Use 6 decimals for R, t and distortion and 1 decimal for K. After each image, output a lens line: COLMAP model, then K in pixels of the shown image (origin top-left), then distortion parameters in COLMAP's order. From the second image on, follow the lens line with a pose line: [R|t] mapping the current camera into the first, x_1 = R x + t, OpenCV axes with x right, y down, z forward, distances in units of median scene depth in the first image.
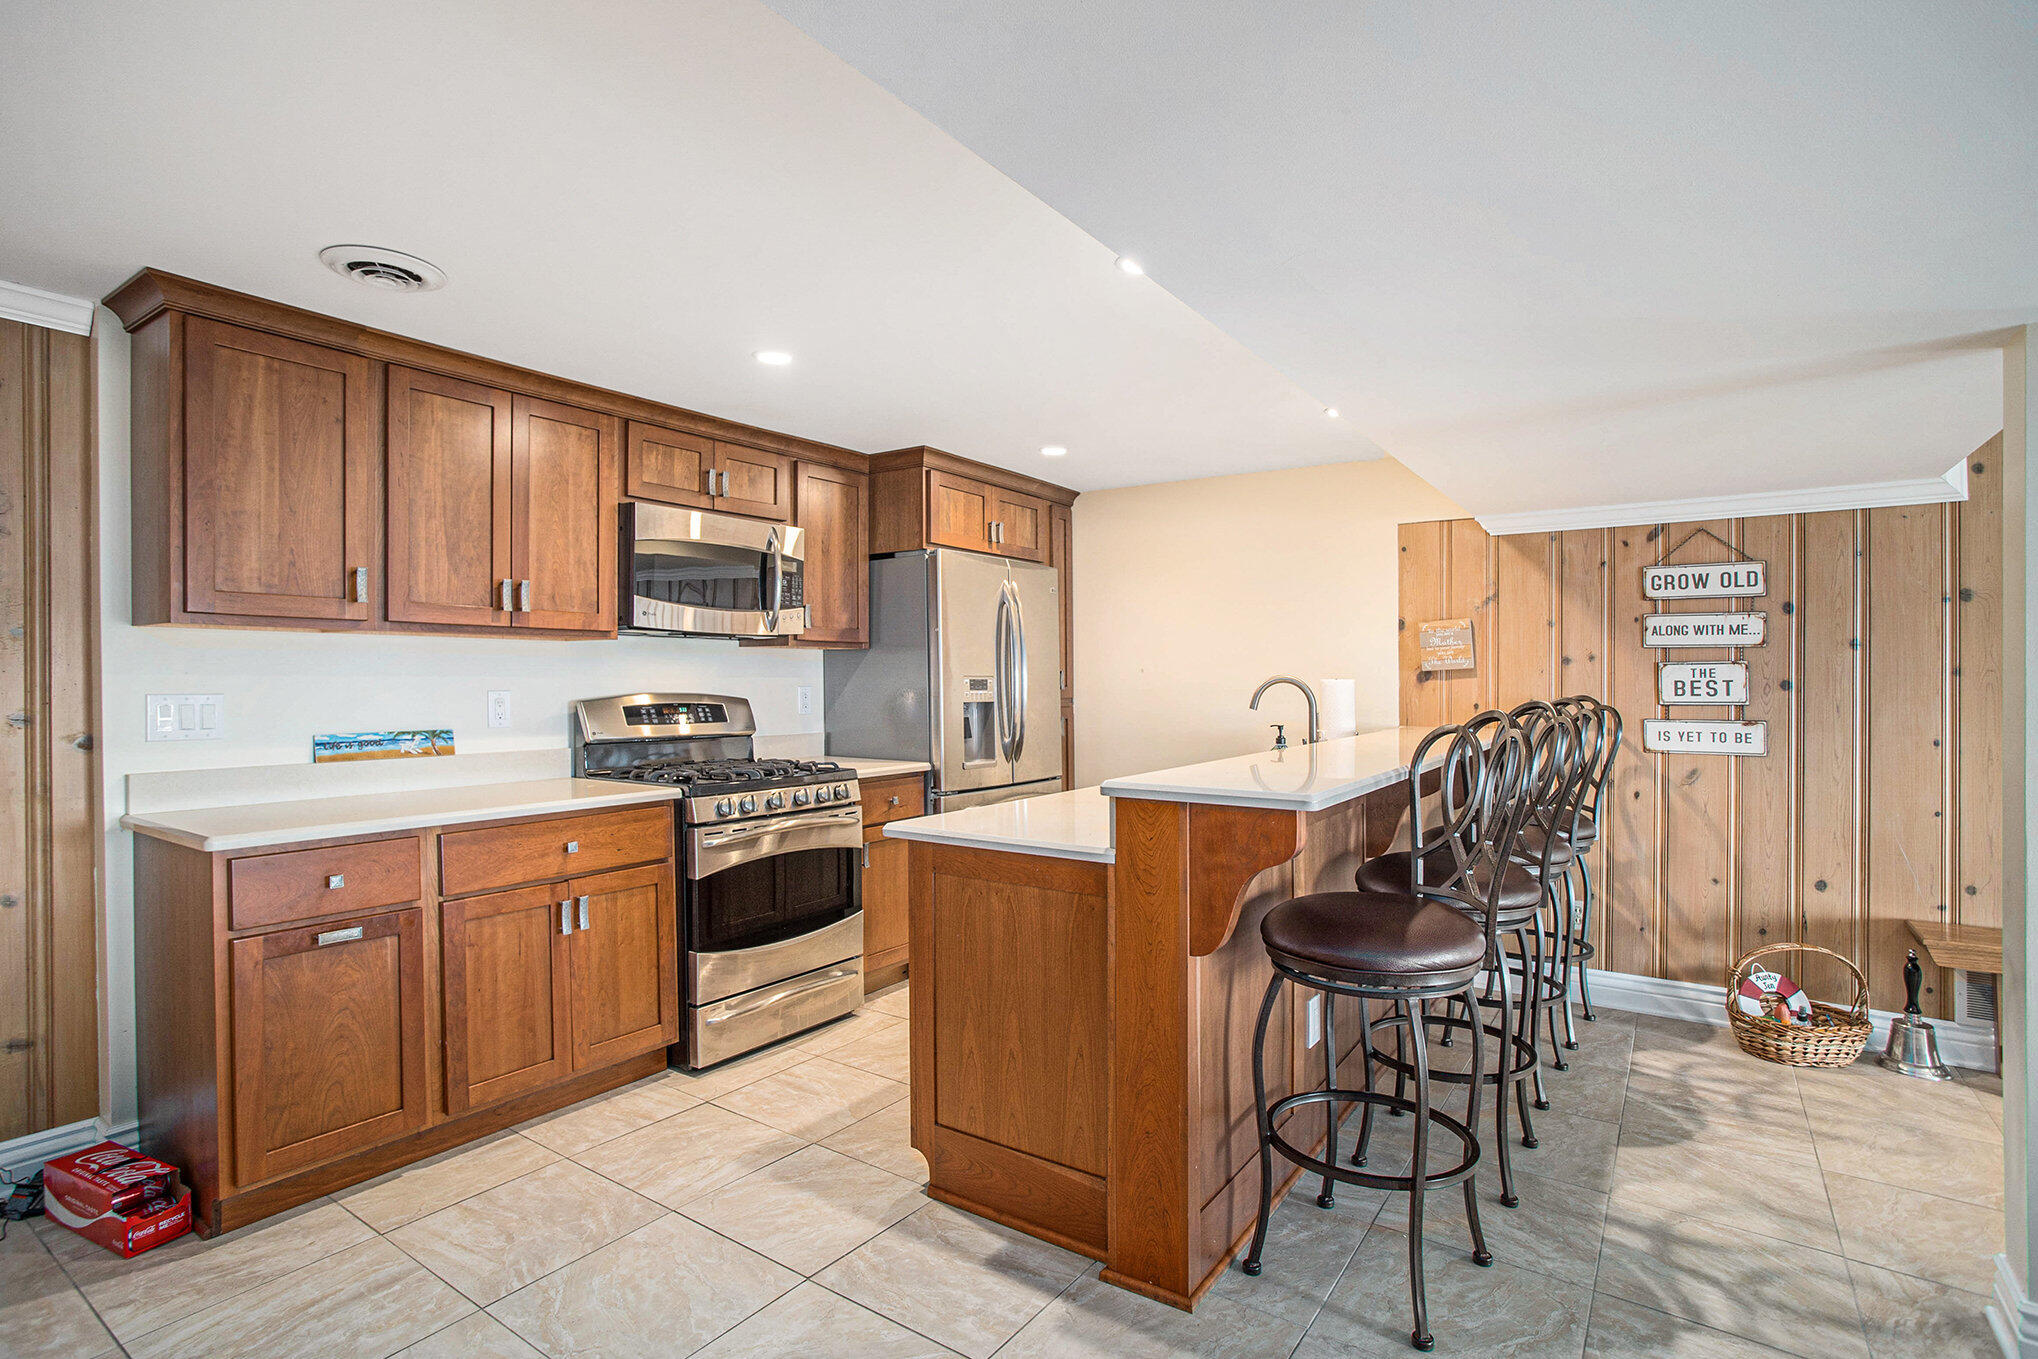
lens RADIAL K [[991.1, 0, 1023.7], [0, 991.1, 681.6], [0, 0, 1]] dist [-0.017958, 0.000462]
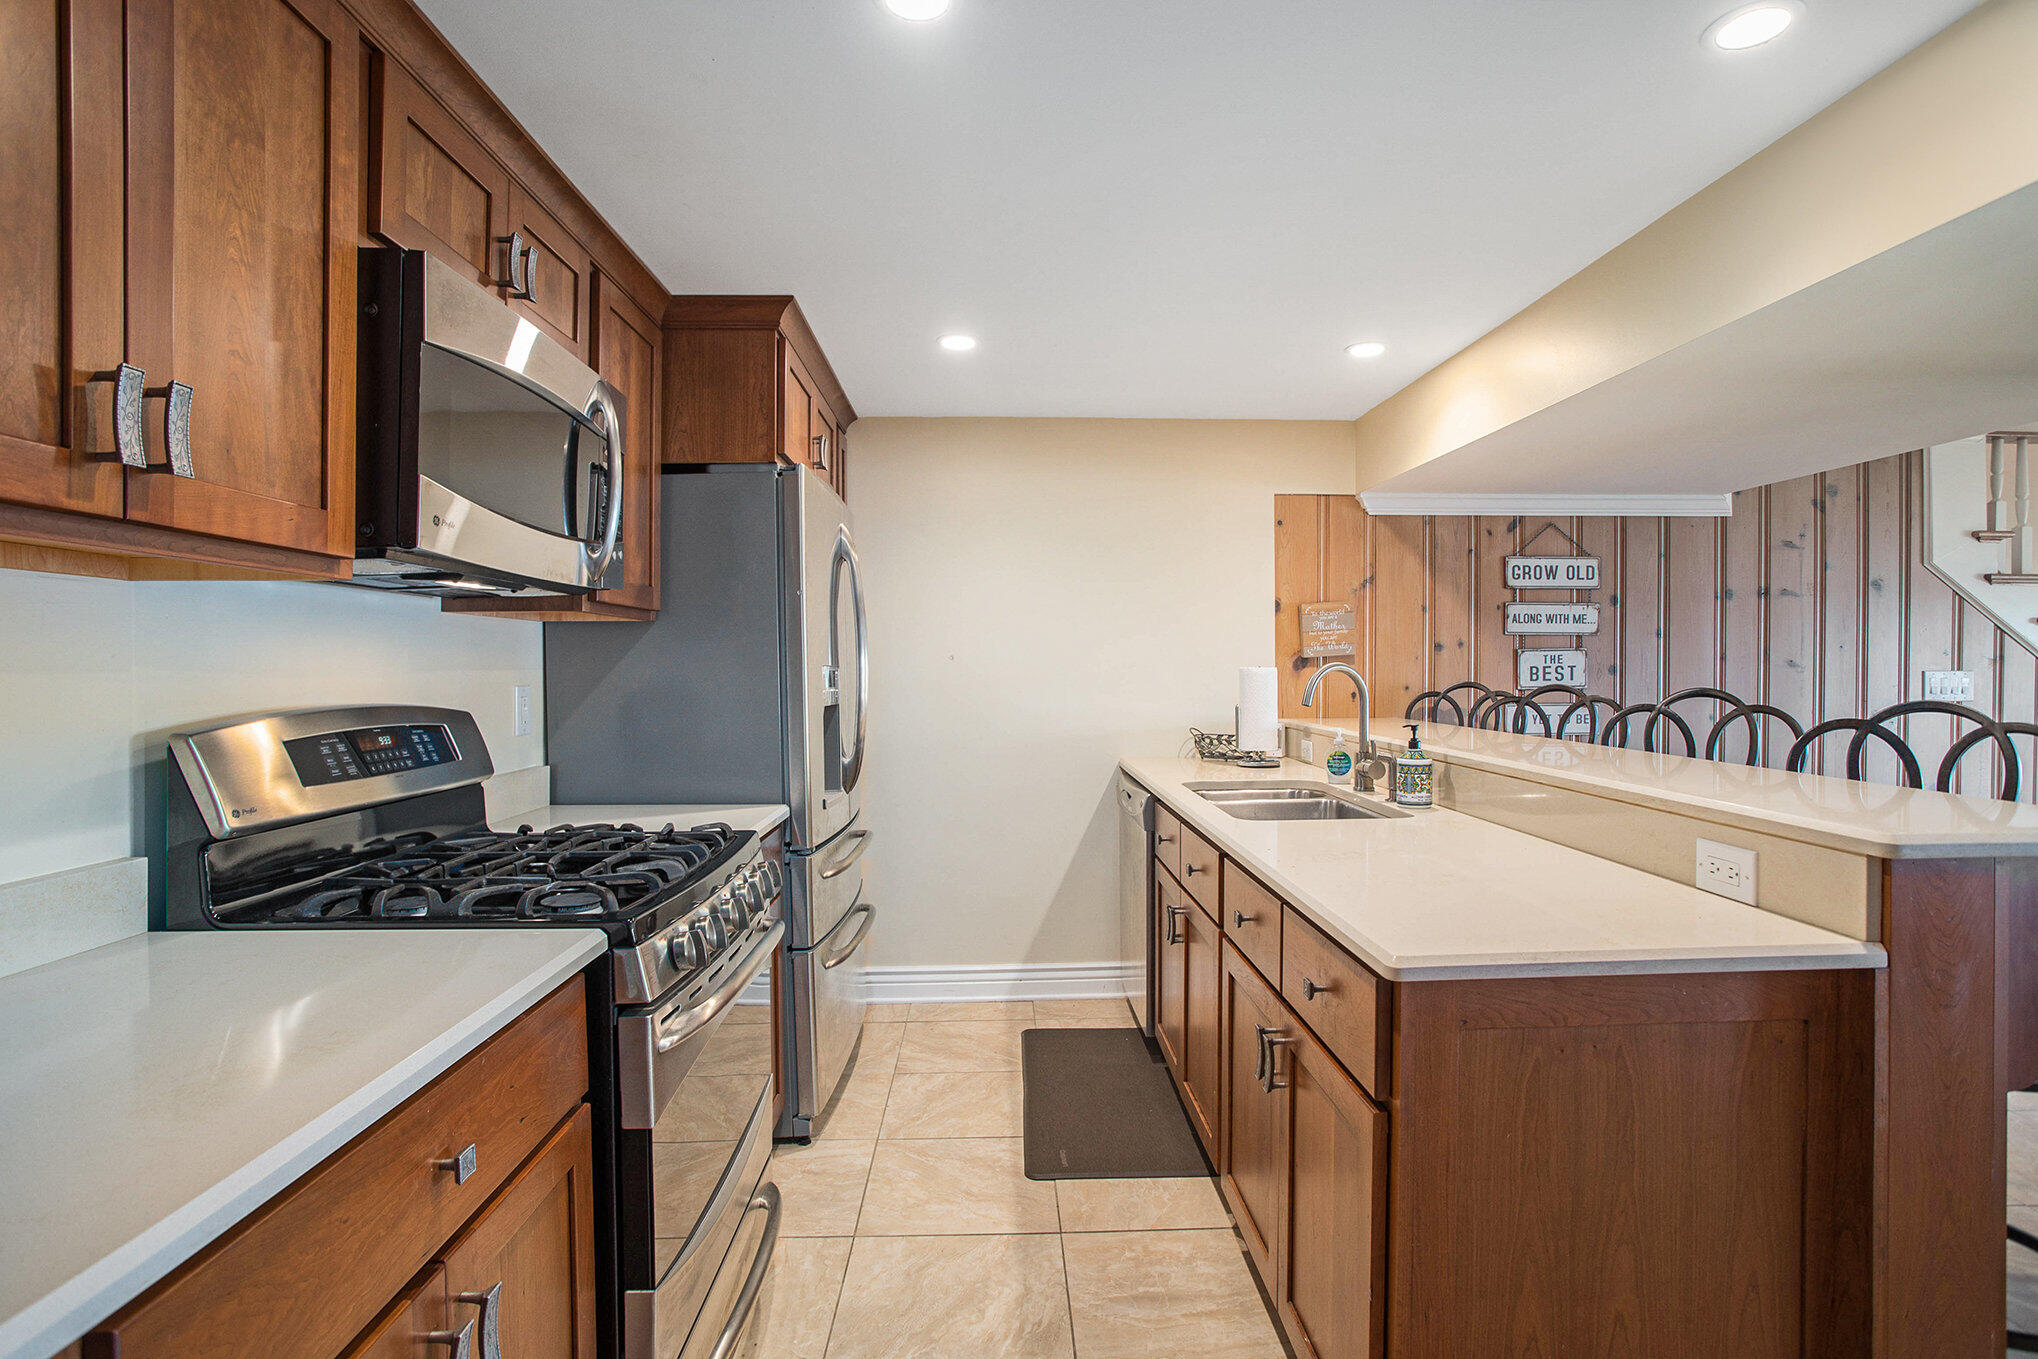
lens RADIAL K [[991.1, 0, 1019.9], [0, 991.1, 669.7], [0, 0, 1]] dist [-0.017958, 0.000462]
pose [[0.805815, -0.007712, 0.592117, -0.401166], [0.008237, 0.999964, 0.001814, -0.003848], [-0.592110, 0.003415, 0.805850, 0.477380]]
